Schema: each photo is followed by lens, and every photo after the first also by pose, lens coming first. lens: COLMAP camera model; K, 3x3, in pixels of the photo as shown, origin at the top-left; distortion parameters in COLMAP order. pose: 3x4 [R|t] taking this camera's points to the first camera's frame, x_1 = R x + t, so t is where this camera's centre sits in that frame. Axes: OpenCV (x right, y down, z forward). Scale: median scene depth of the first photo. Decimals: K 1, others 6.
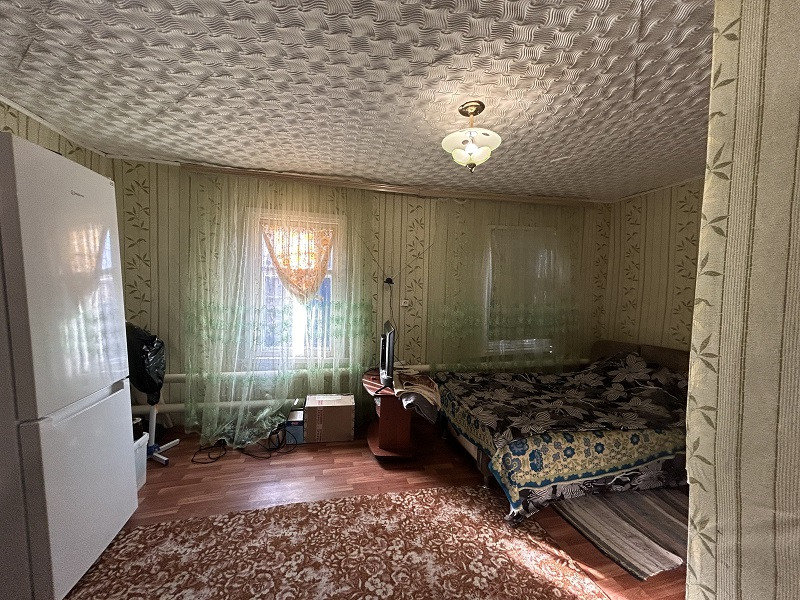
lens RADIAL K [[320.3, 0, 400.0], [0, 320.3, 300.0], [0, 0, 1]] dist [-0.010187, 0.000519]
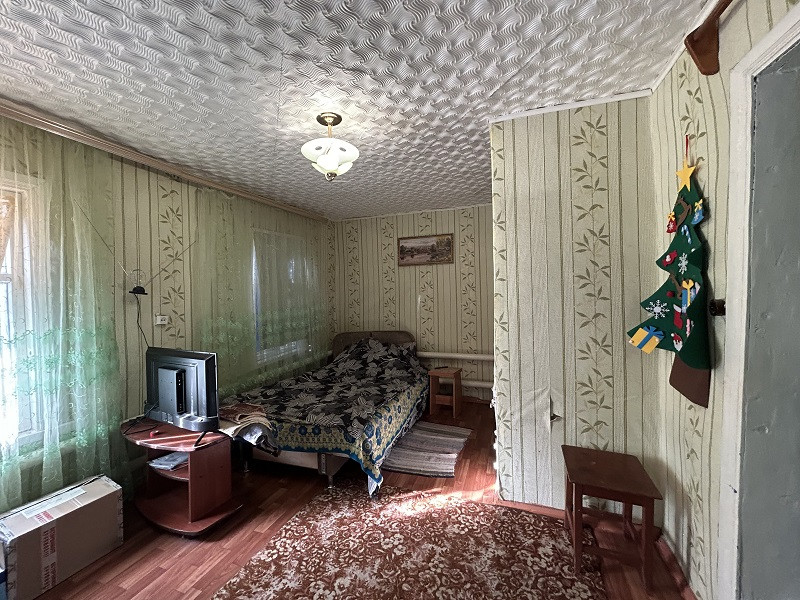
lens RADIAL K [[320.3, 0, 400.0], [0, 320.3, 300.0], [0, 0, 1]] dist [-0.010187, 0.000519]
pose [[0.540115, -0.059105, 0.839513, -0.466827], [0.070197, 0.997219, 0.025046, -0.026418], [-0.838659, 0.045404, 0.542761, 0.240864]]
